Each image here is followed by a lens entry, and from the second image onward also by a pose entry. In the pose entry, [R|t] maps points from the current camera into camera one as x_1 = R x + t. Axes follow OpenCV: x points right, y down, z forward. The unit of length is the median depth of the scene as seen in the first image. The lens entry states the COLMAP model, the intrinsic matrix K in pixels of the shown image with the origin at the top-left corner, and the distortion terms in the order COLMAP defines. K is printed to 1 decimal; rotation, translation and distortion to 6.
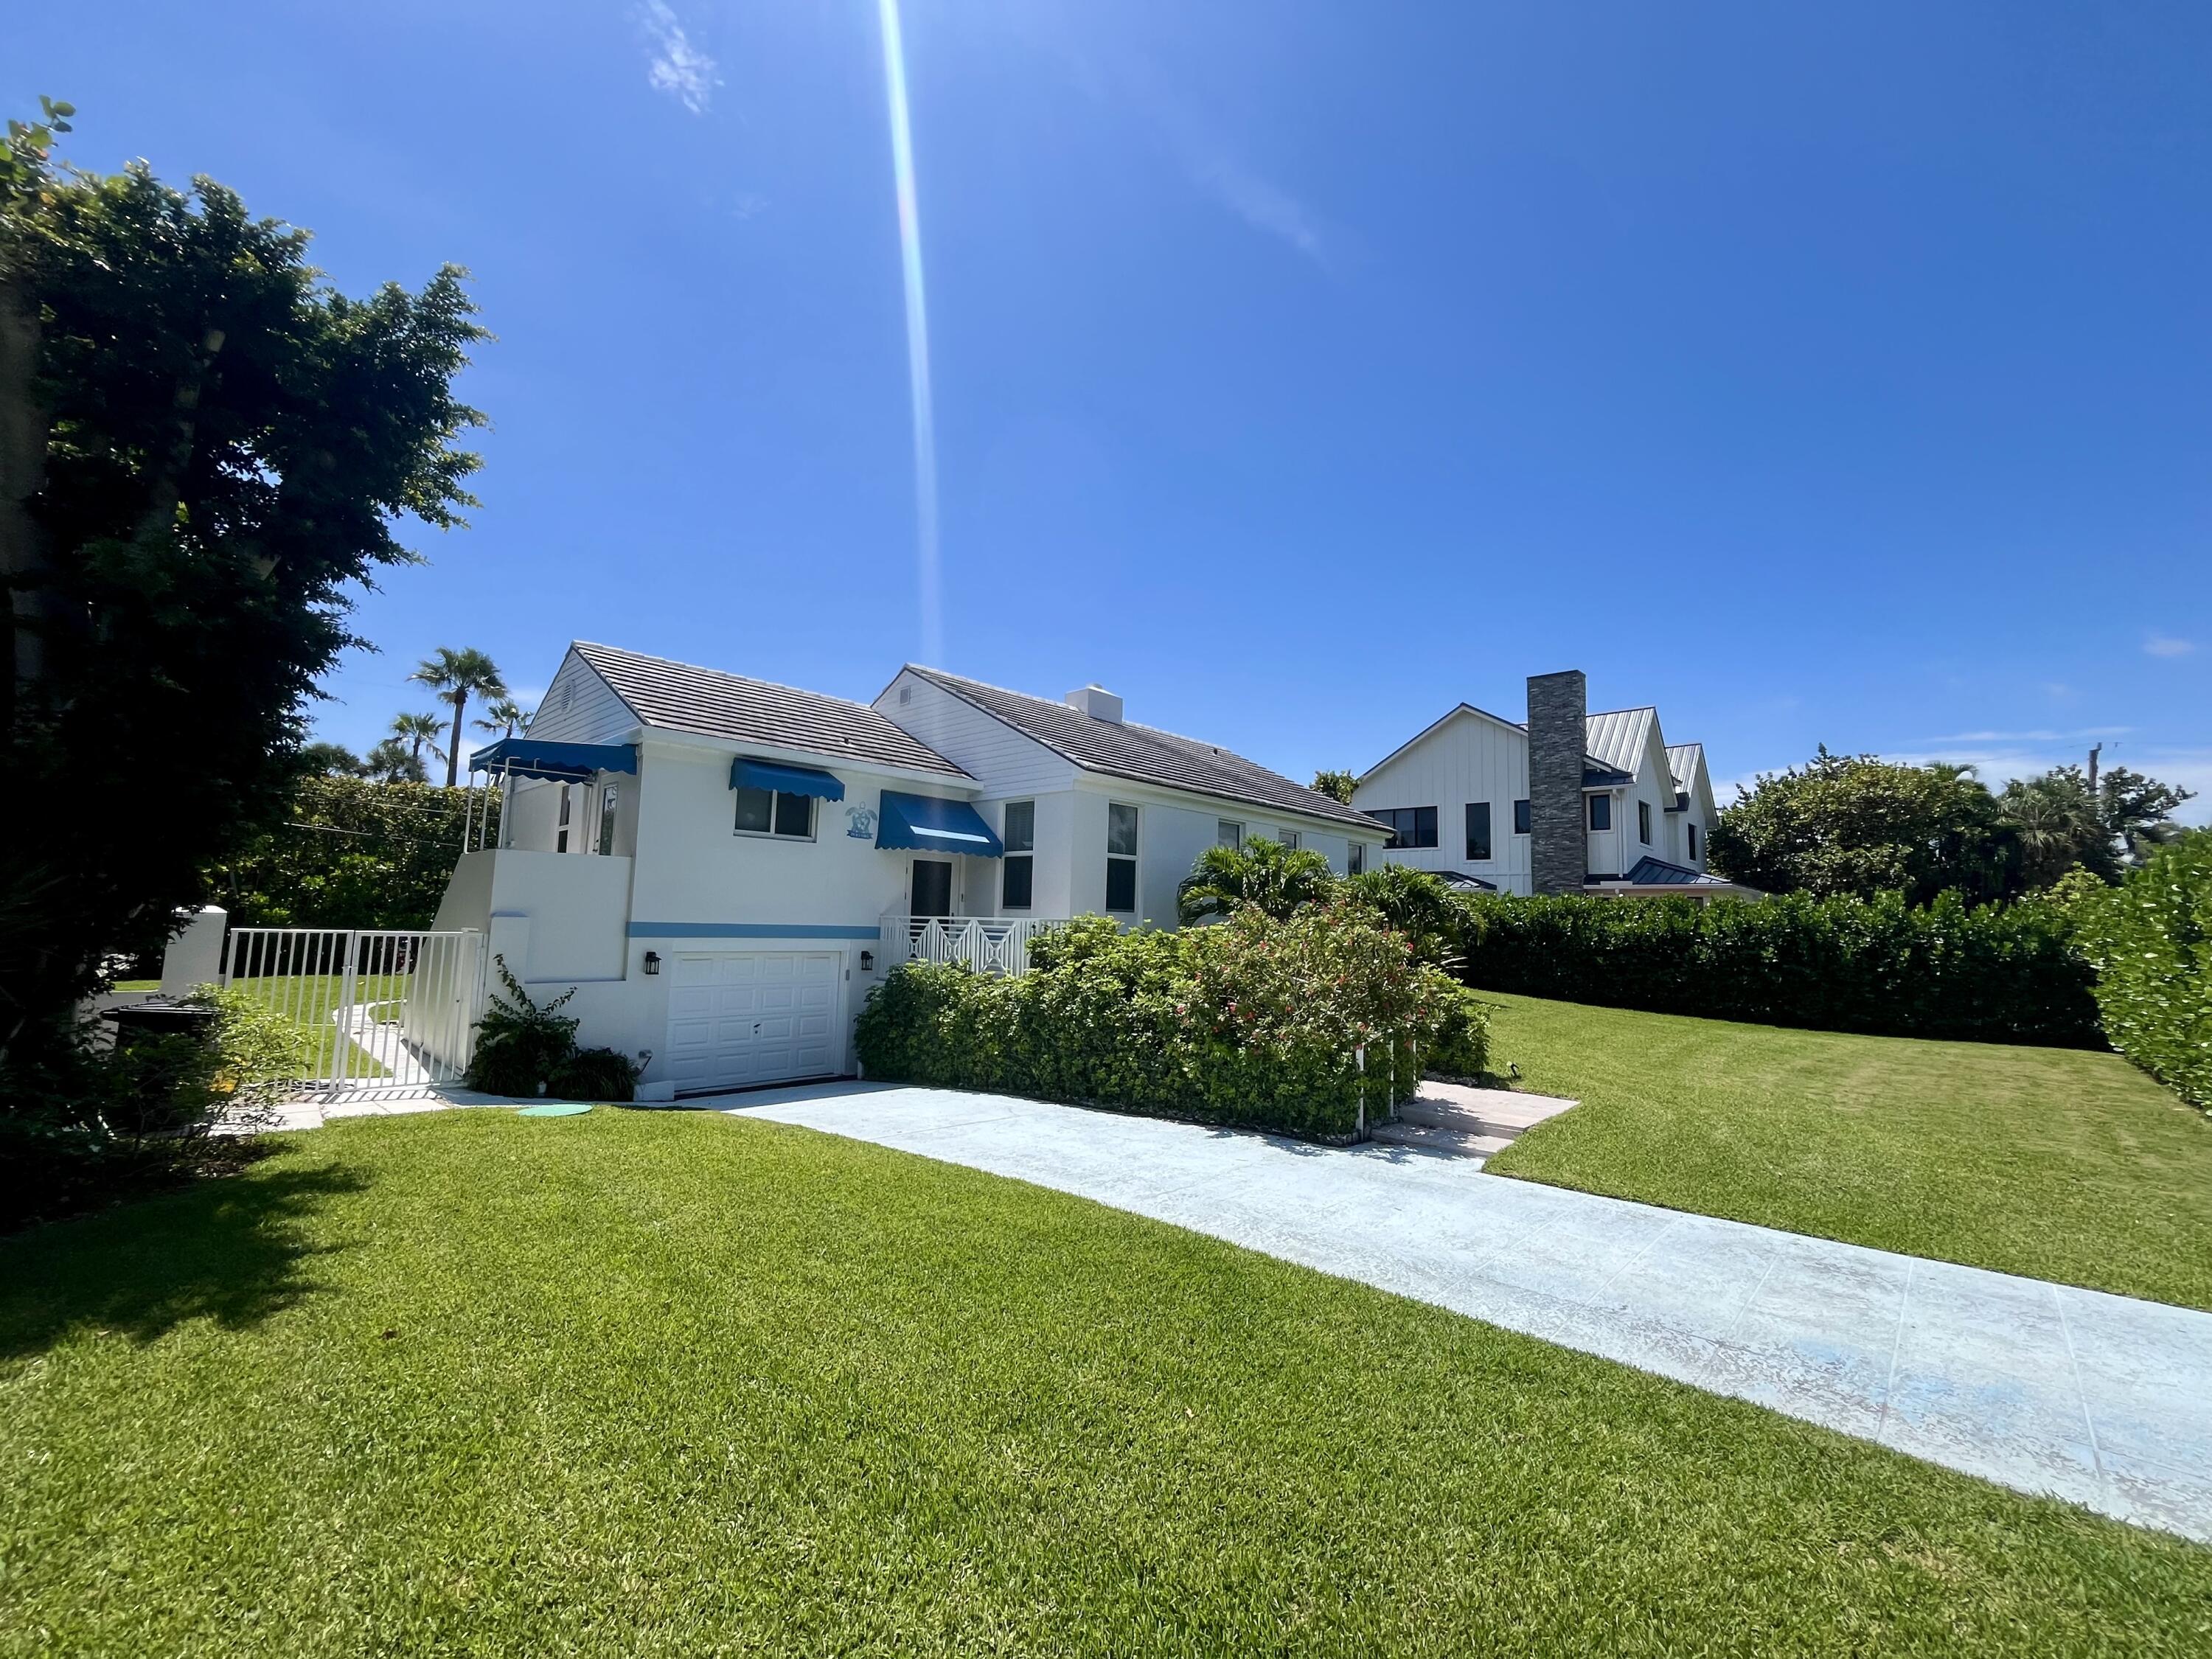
lens RADIAL K [[905.7, 0, 1102.0], [0, 905.7, 834.6], [0, 0, 1]] dist [-0.000308, -0.000047]
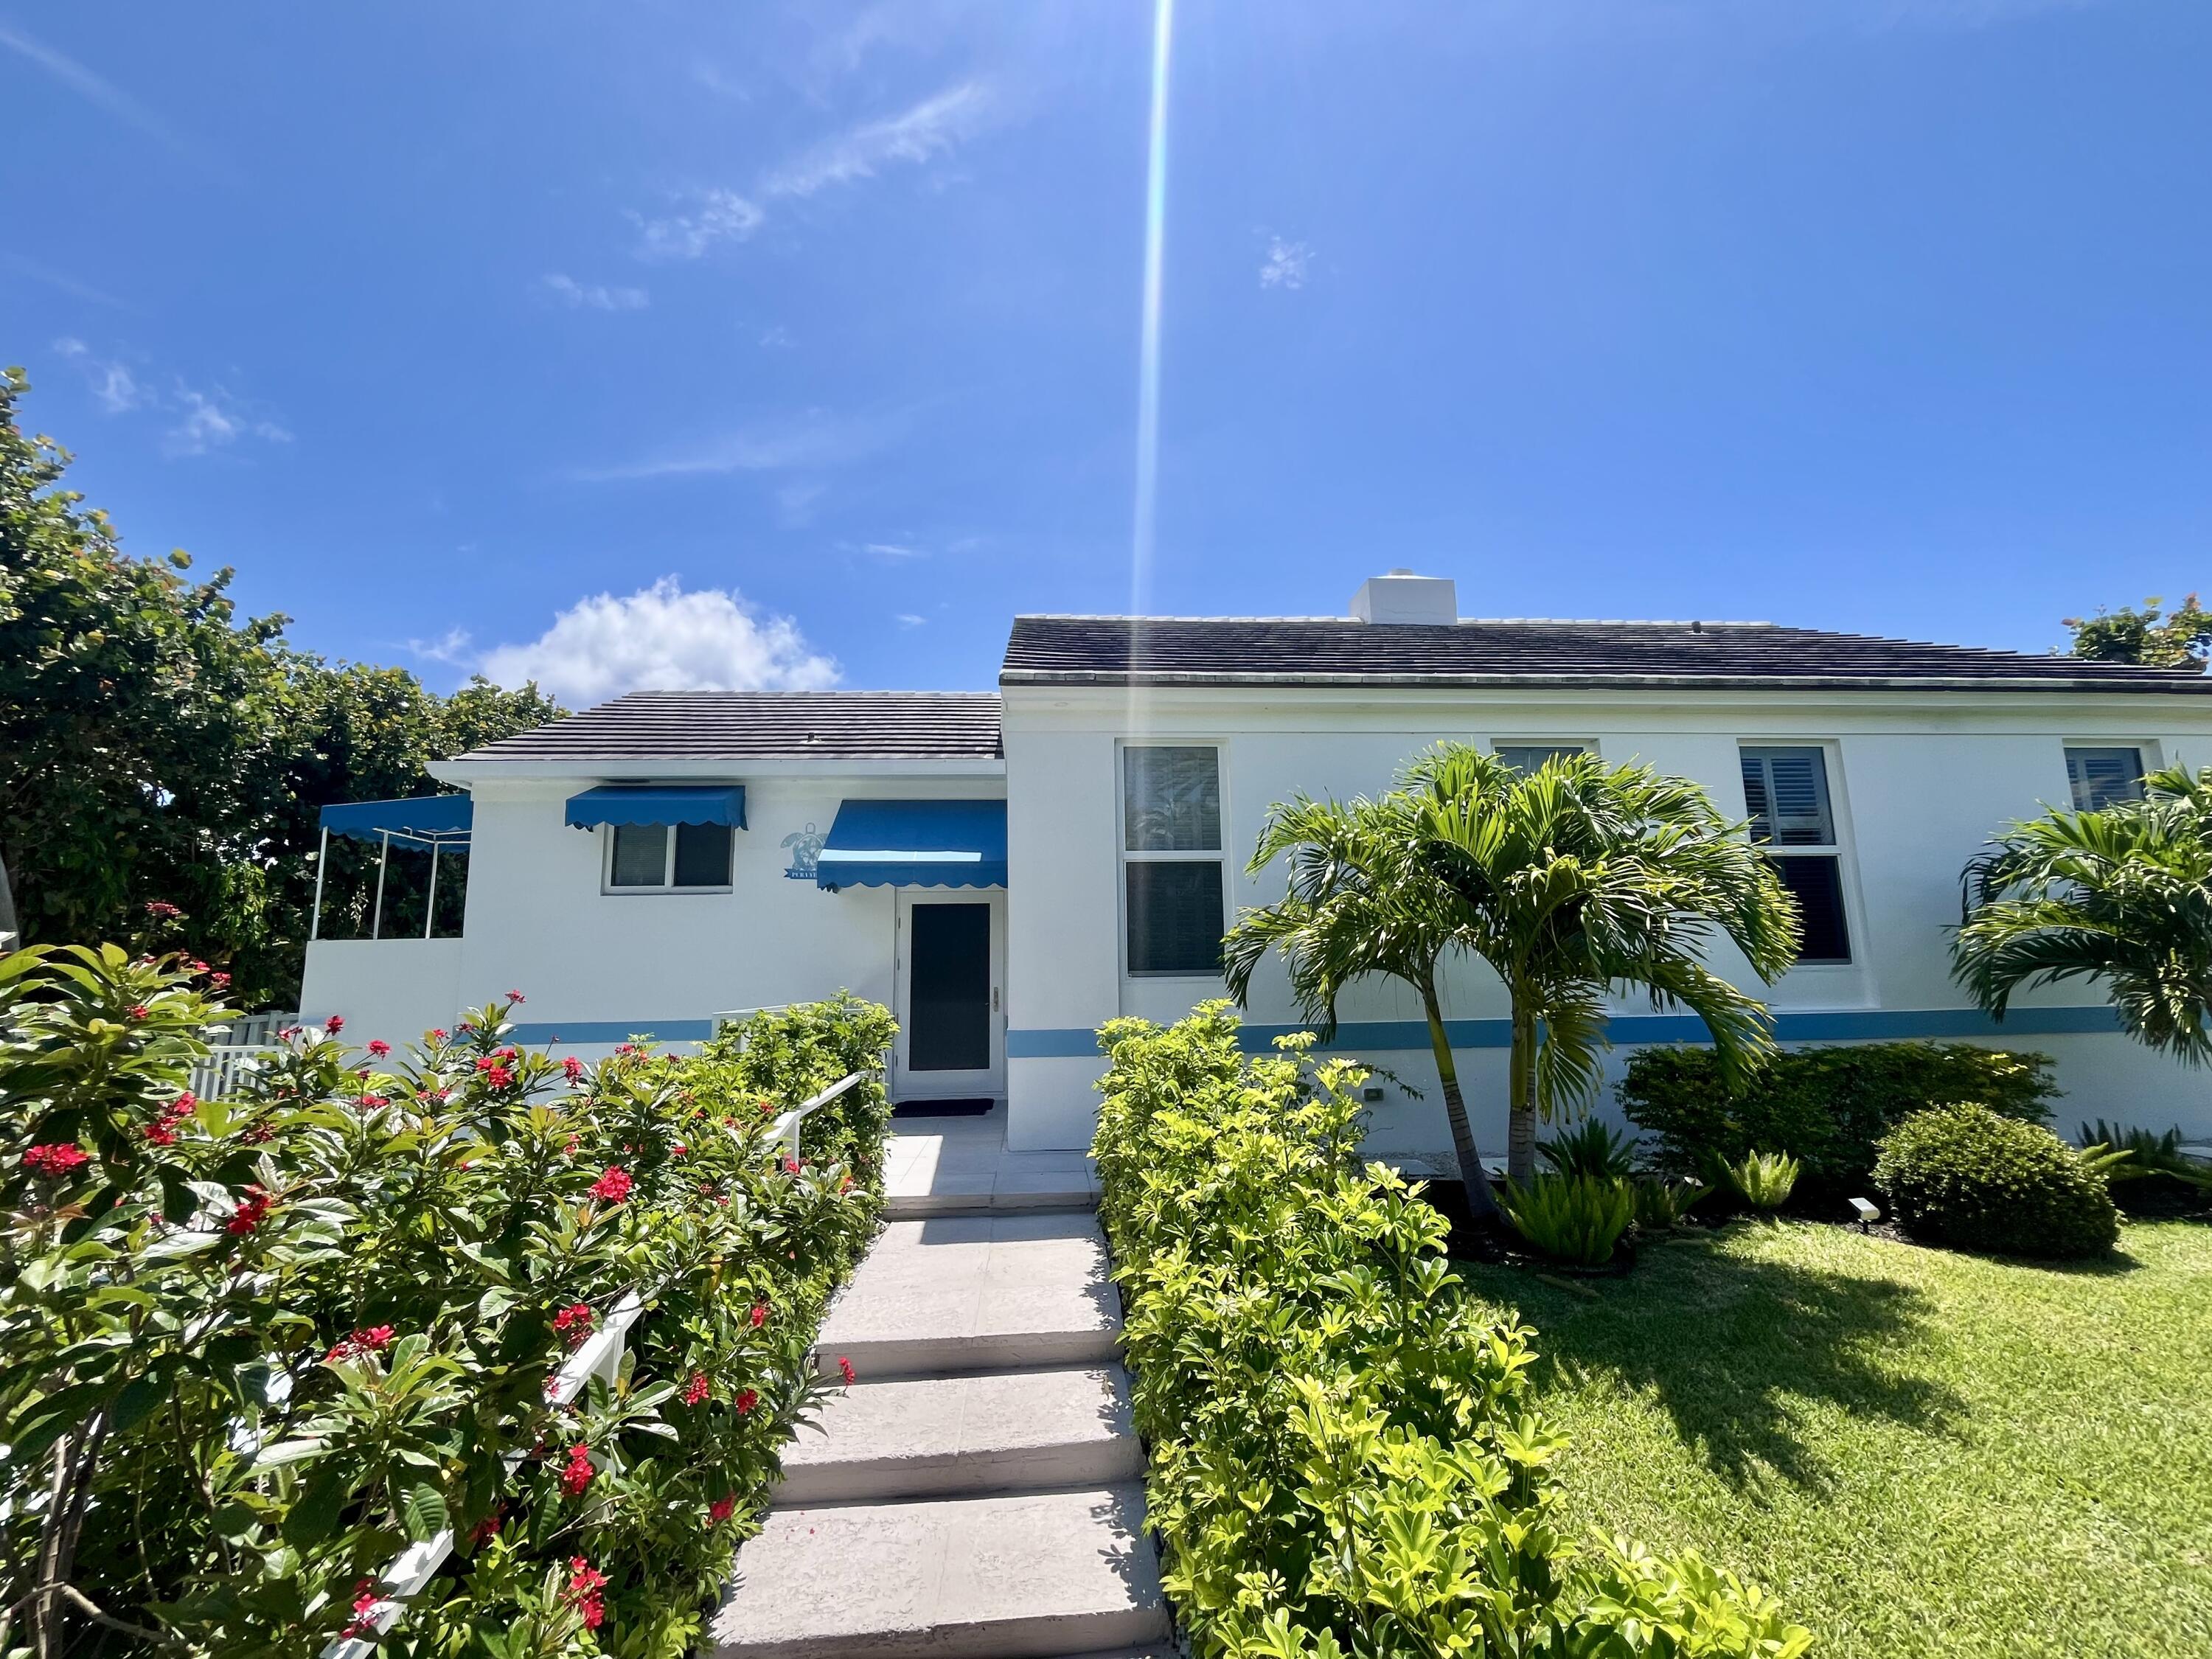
lens RADIAL K [[905.7, 0, 1096.8], [0, 905.7, 834.3], [0, 0, 1]] dist [-0.000308, -0.000047]
pose [[0.730712, -0.140581, -0.668054, 0.337411], [0.109015, 0.990039, -0.089099, 0.055725], [0.673925, -0.007722, 0.738759, 0.706042]]
